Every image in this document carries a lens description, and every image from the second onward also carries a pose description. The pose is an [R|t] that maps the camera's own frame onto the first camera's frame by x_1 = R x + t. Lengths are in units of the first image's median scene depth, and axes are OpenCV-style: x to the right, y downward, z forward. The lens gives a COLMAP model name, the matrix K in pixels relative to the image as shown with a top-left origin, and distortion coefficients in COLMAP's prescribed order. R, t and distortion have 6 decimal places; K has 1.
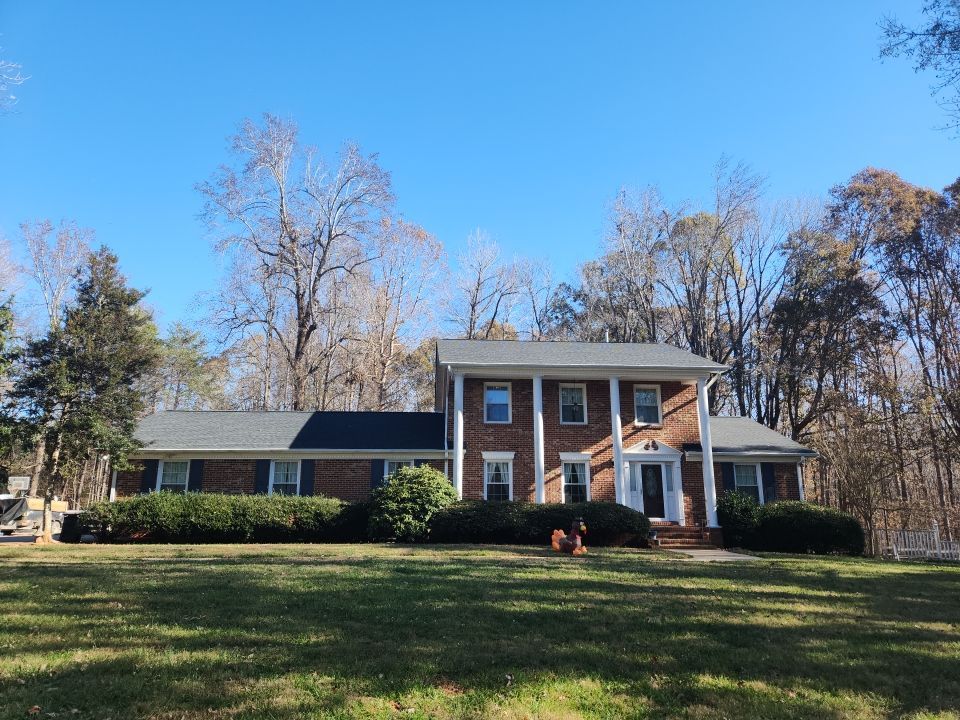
lens RADIAL K [[642.5, 0, 486.9], [0, 642.5, 366.8], [0, 0, 1]] dist [0.055012, -0.014674]
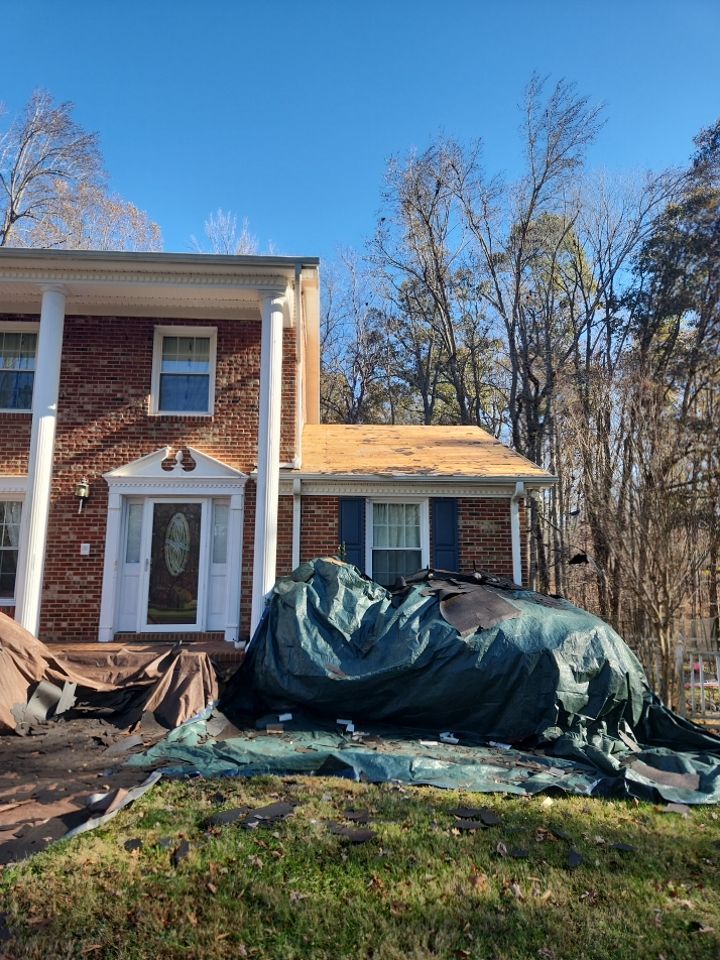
lens RADIAL K [[642.5, 0, 346.9], [0, 642.5, 480.0], [0, 0, 1]] dist [0.055012, -0.014674]
pose [[0.999029, -0.002448, -0.043984, 0.376350], [0.005422, 0.997697, 0.067610, 0.102888], [0.043718, -0.067783, 0.996742, 0.547565]]
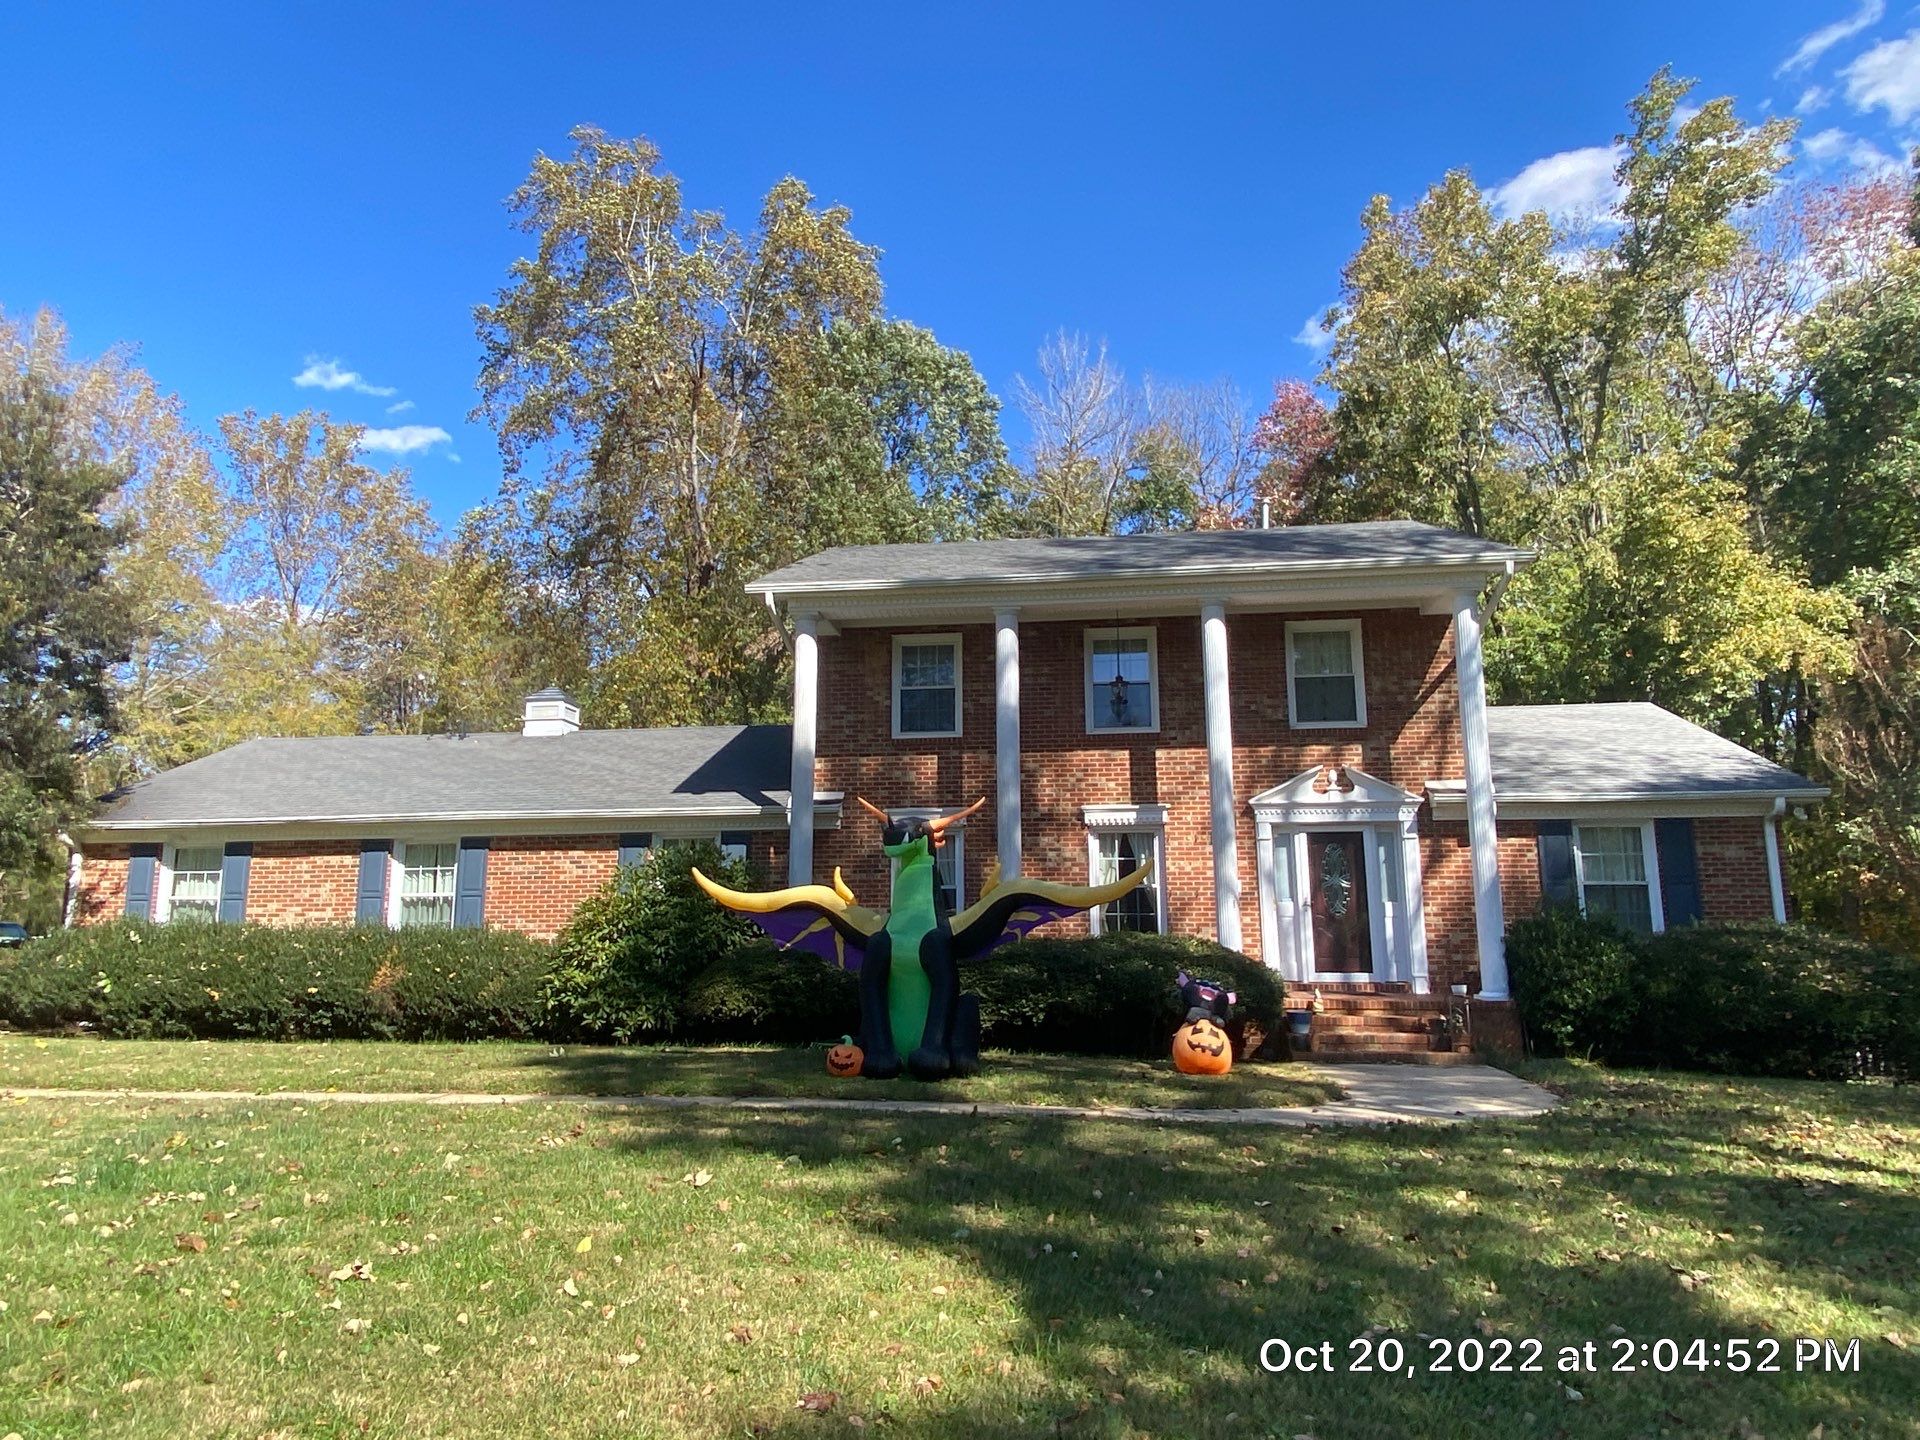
lens RADIAL K [[1262.3, 0, 959.7], [0, 1262.3, 668.8], [0, 0, 1]] dist [0.027695, -0.015215]
pose [[0.978628, -0.049078, -0.199695, 0.186144], [0.050350, 0.998731, 0.001292, 0.043524], [0.199378, -0.011319, 0.979857, 0.230325]]
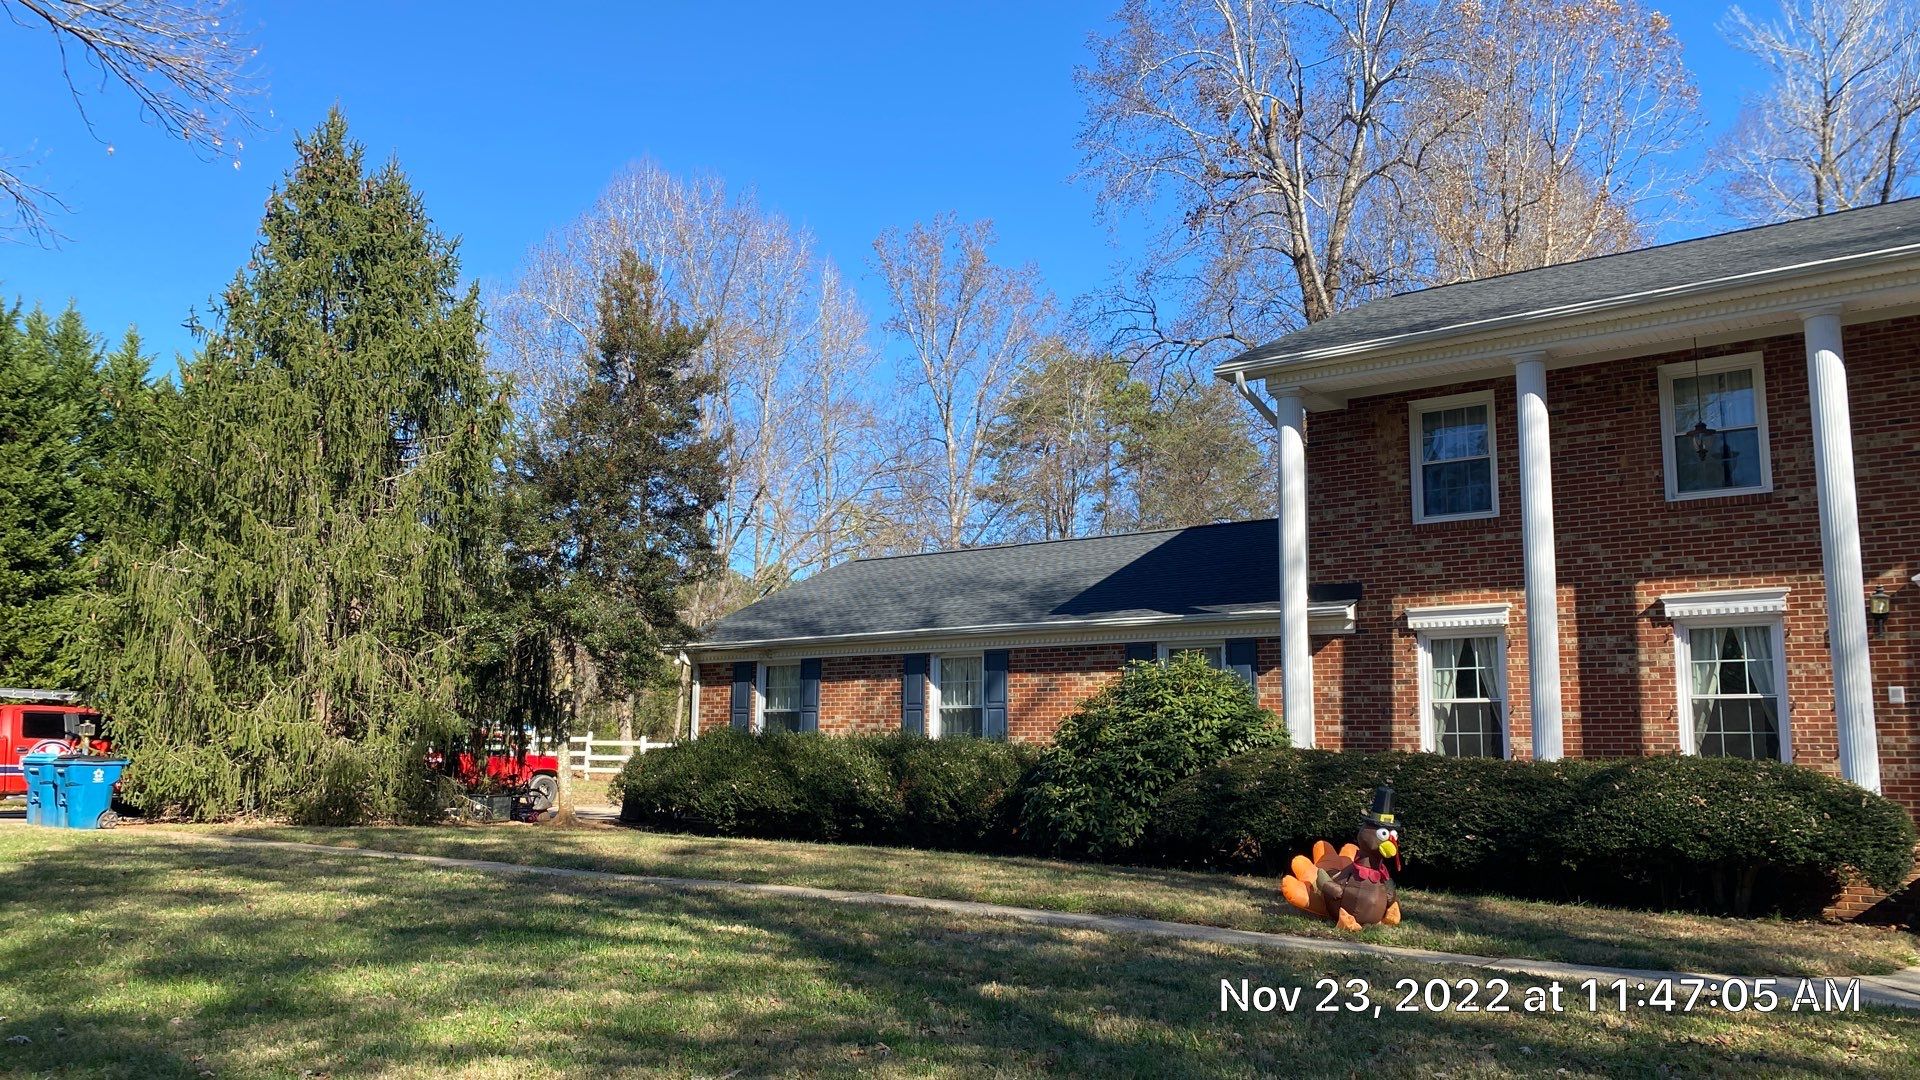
lens RADIAL K [[1464.5, 0, 952.5], [0, 1464.5, 544.8], [0, 0, 1]] dist [0.048598, -0.058266]
pose [[0.742749, -0.090826, -0.663381, 0.312177], [0.140176, 0.989895, 0.021417, 0.046053], [0.654732, -0.108898, 0.747975, 0.250388]]
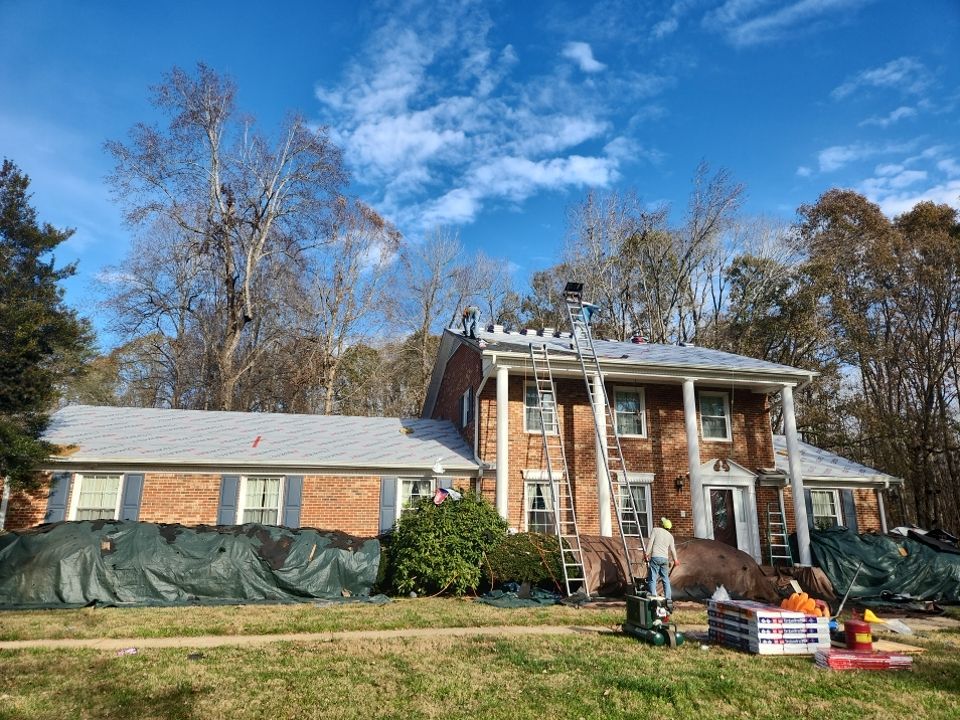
lens RADIAL K [[642.5, 0, 482.7], [0, 642.5, 365.1], [0, 0, 1]] dist [0.055012, -0.014674]
pose [[0.989194, 0.041670, 0.140564, -0.160325], [-0.038031, 0.998871, -0.028482, 0.028226], [-0.141592, 0.022828, 0.989662, 0.220034]]
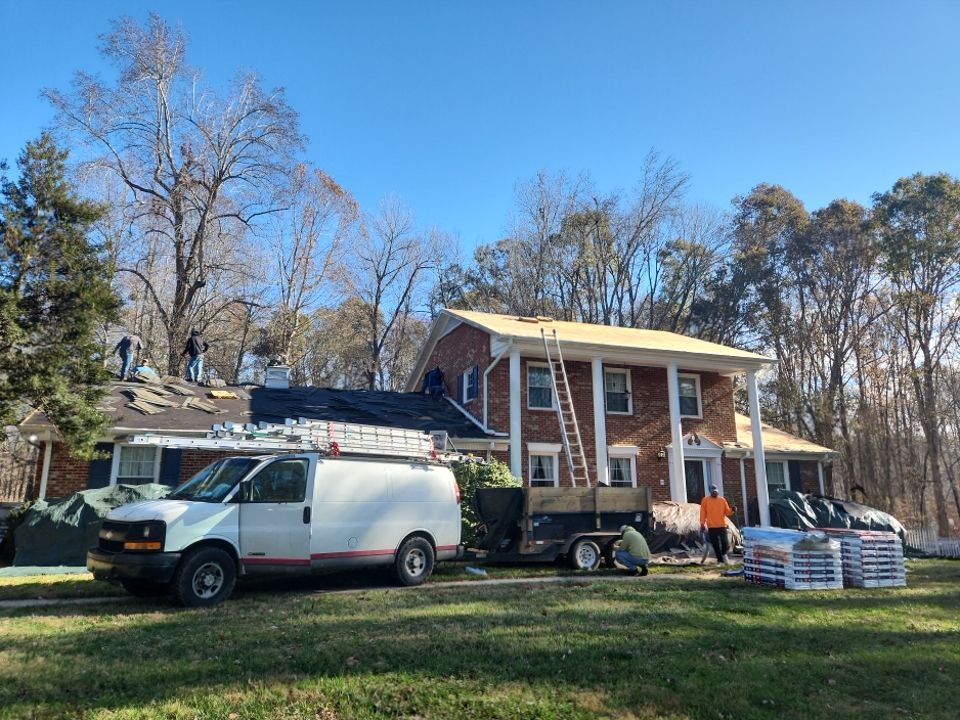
lens RADIAL K [[642.5, 0, 489.3], [0, 642.5, 370.6], [0, 0, 1]] dist [0.055012, -0.014674]
pose [[0.961231, 0.053677, 0.270471, -0.273490], [-0.061188, 0.997938, 0.019407, 0.022216], [-0.268871, -0.035204, 0.962533, 0.185326]]
